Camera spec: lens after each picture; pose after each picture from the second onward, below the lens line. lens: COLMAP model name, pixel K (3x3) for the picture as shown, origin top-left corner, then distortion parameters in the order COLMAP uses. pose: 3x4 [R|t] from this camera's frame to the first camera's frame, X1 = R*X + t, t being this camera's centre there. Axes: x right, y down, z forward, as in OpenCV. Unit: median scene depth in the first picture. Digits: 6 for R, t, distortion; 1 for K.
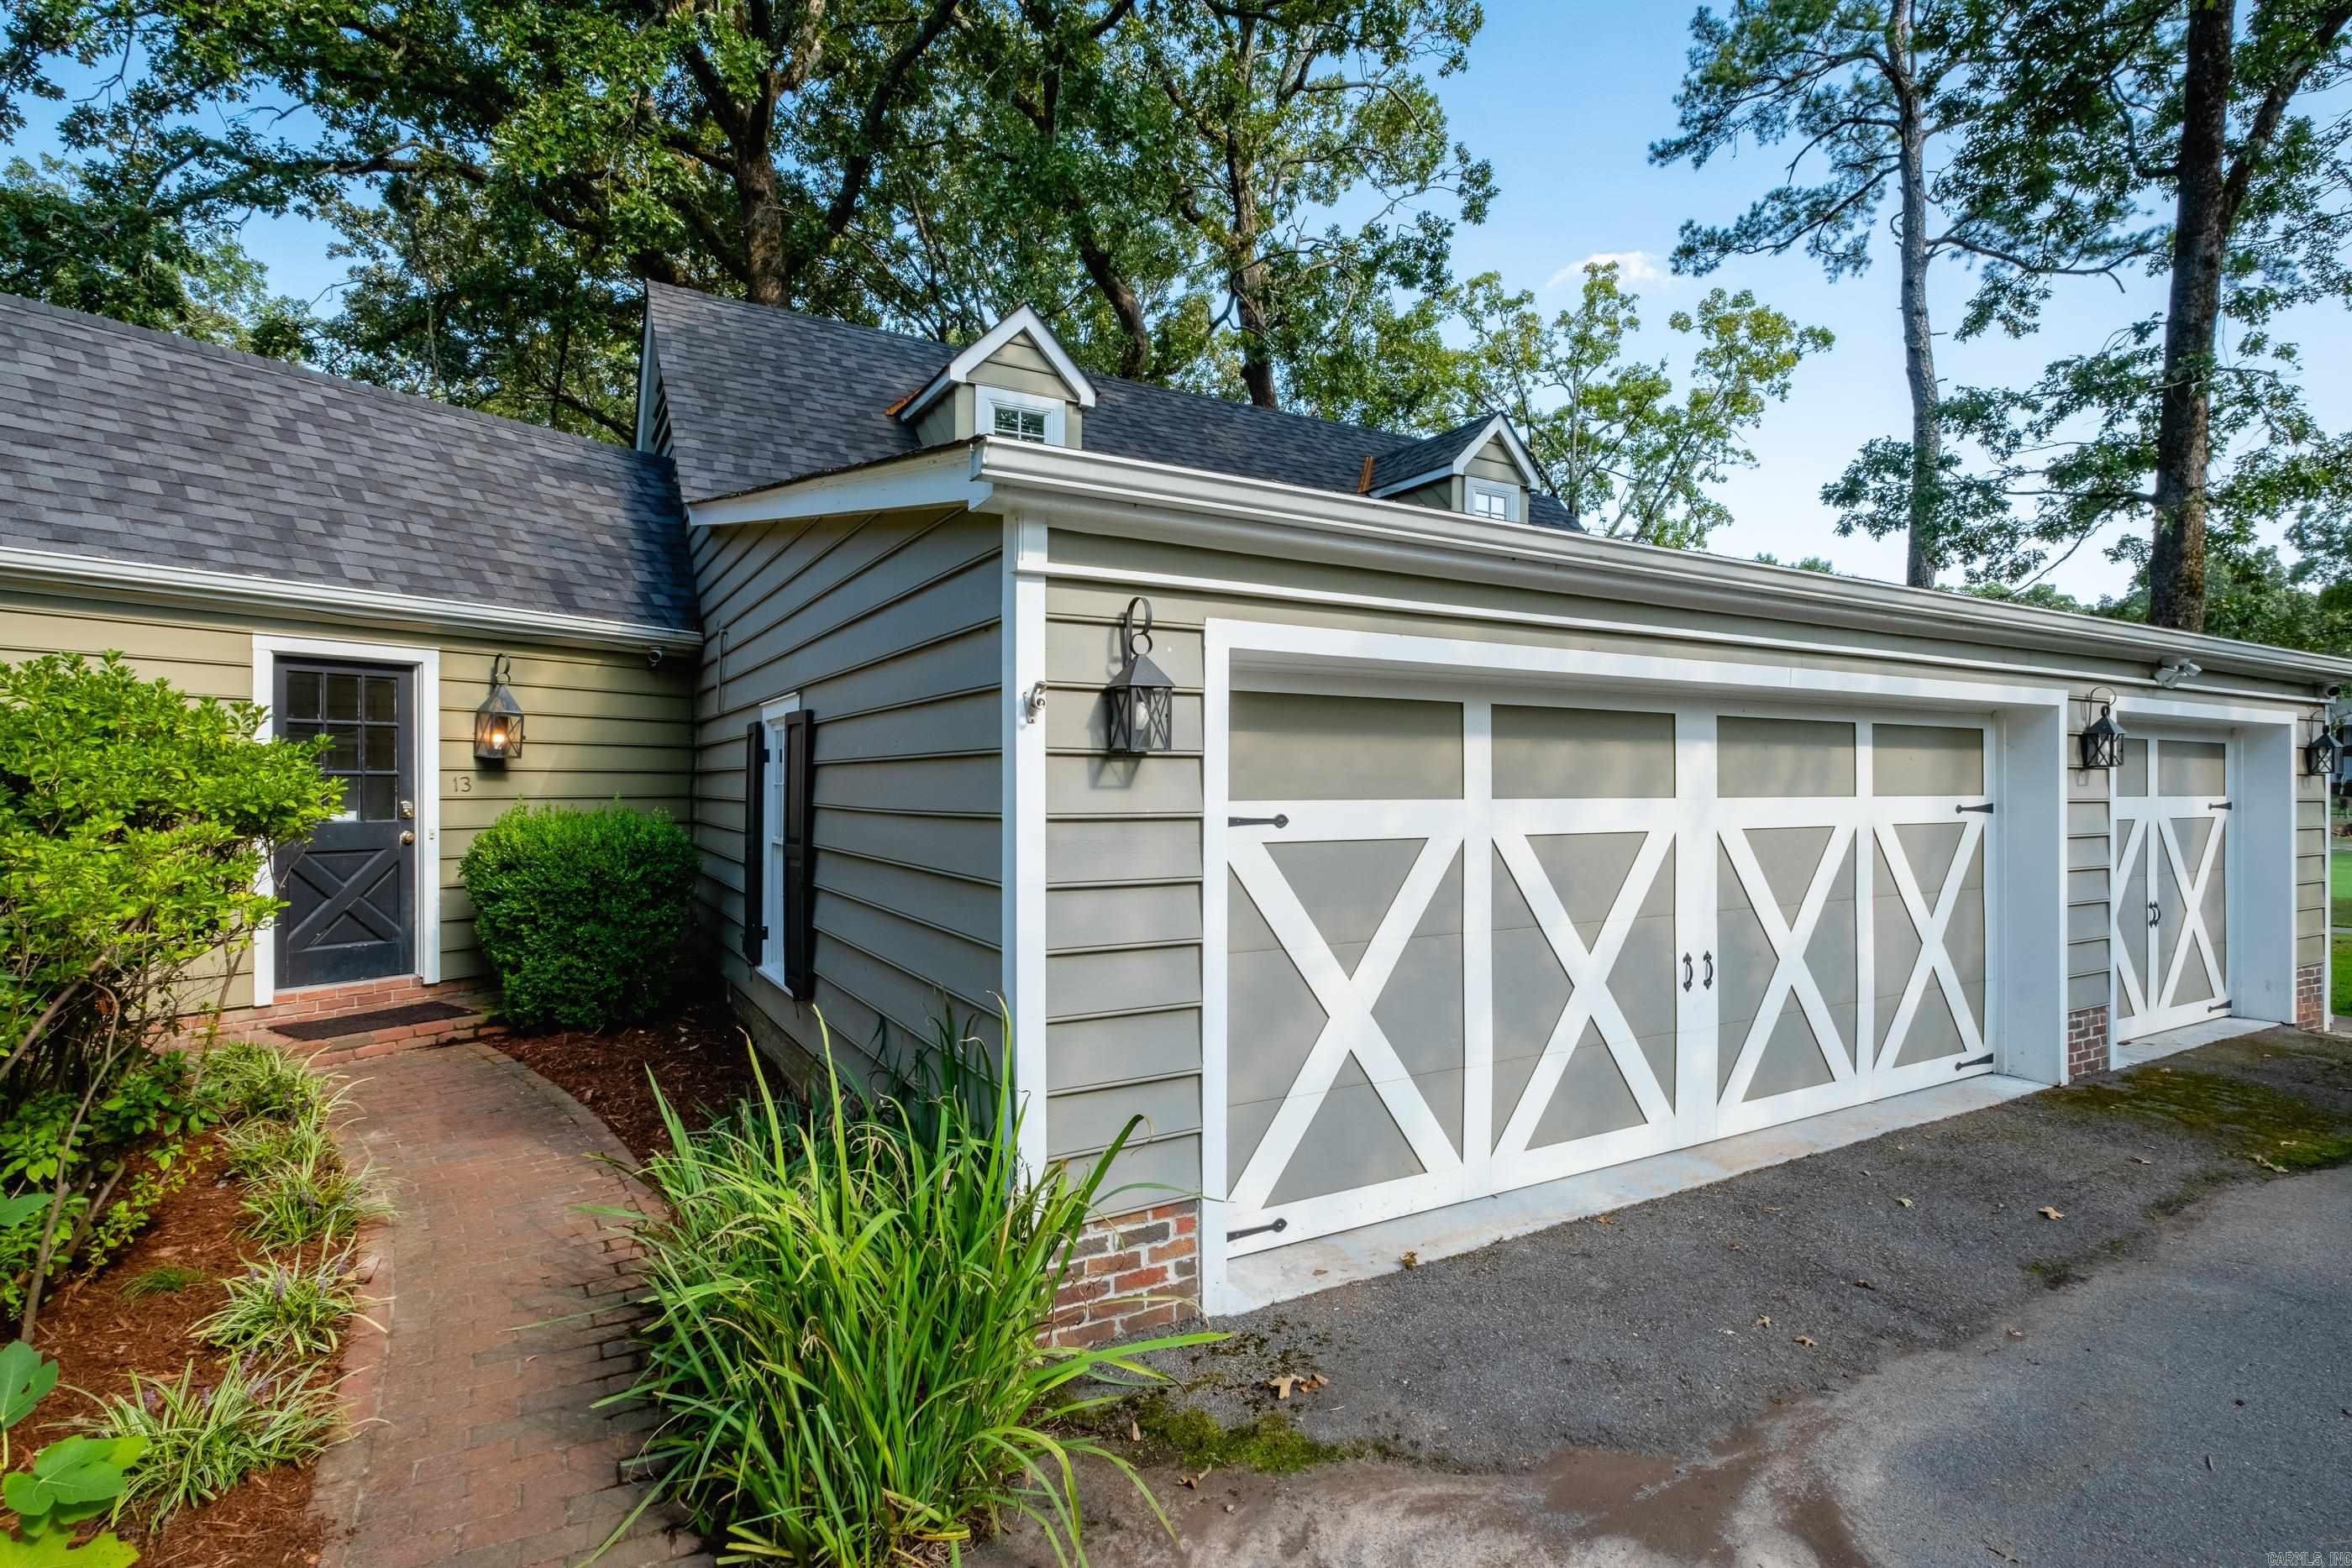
lens RADIAL K [[1171.0, 0, 1174.3], [0, 1171.0, 785.4], [0, 0, 1]] dist [-0.000727, 0.000010]
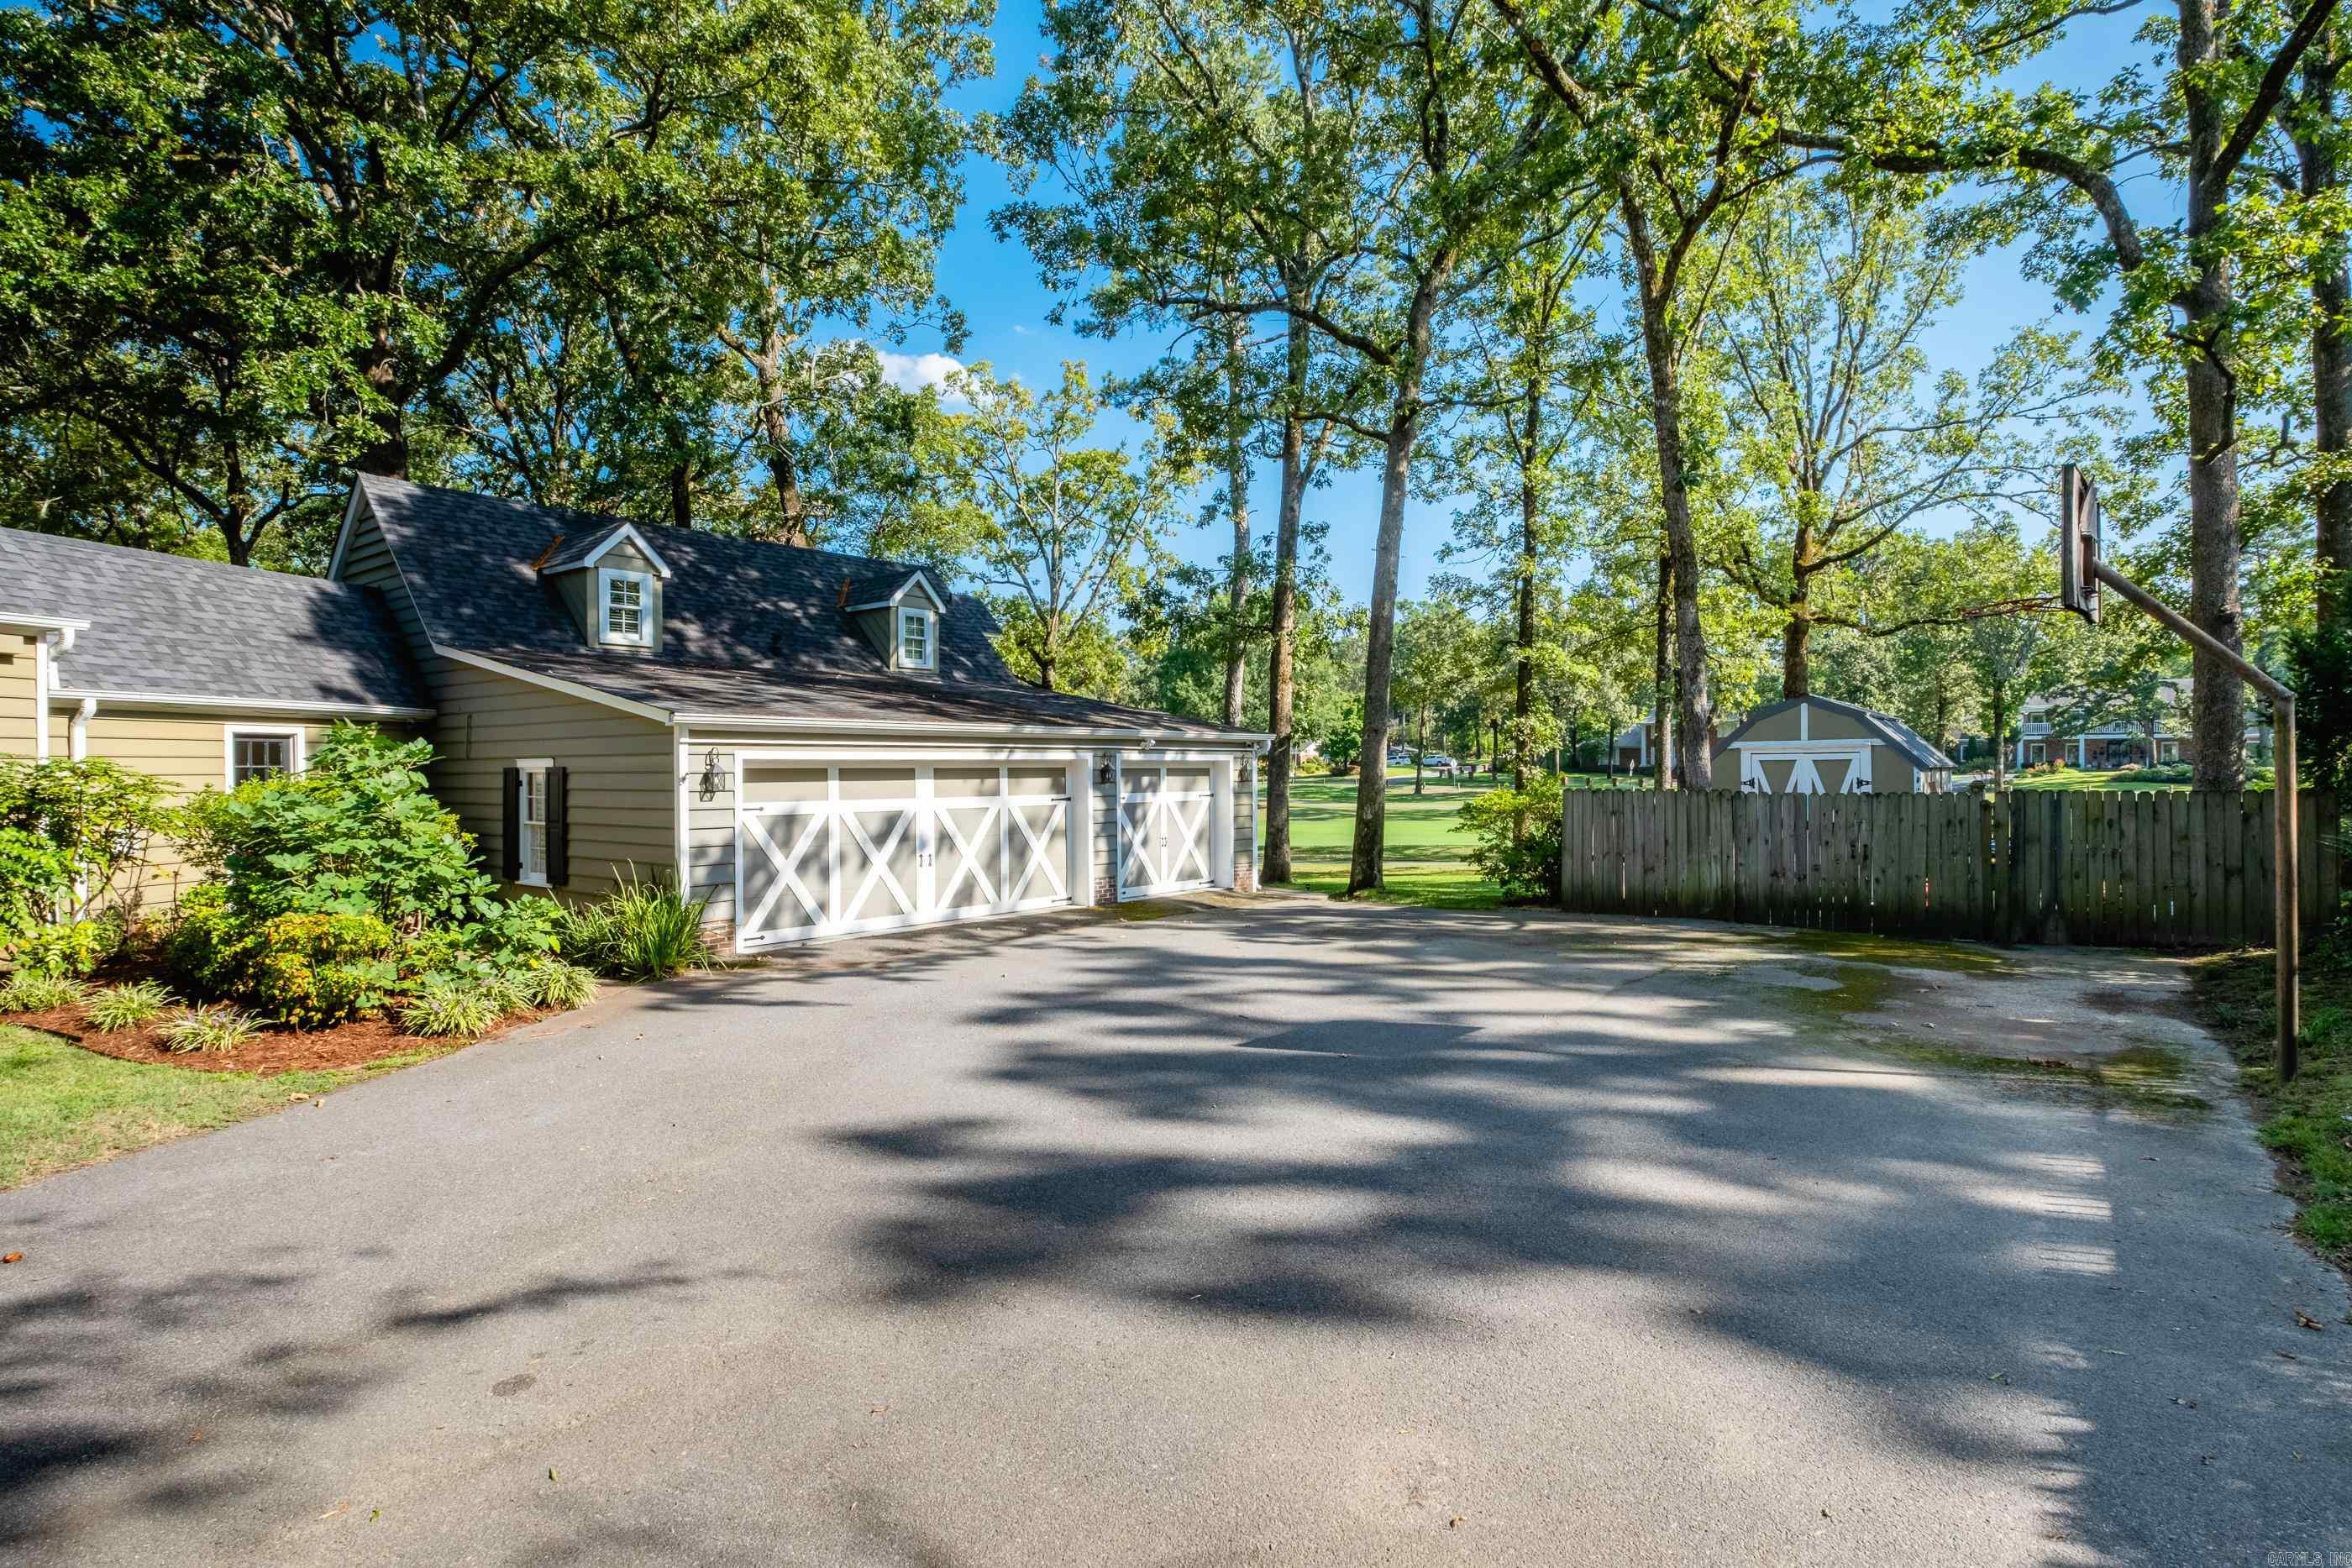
lens RADIAL K [[1171.0, 0, 1156.9], [0, 1171.0, 775.4], [0, 0, 1]] dist [-0.000727, 0.000010]
pose [[0.934334, -0.008842, 0.356289, -0.022972], [0.007701, 0.999960, 0.004620, -0.042940], [-0.356315, -0.001572, 0.934364, -1.501896]]
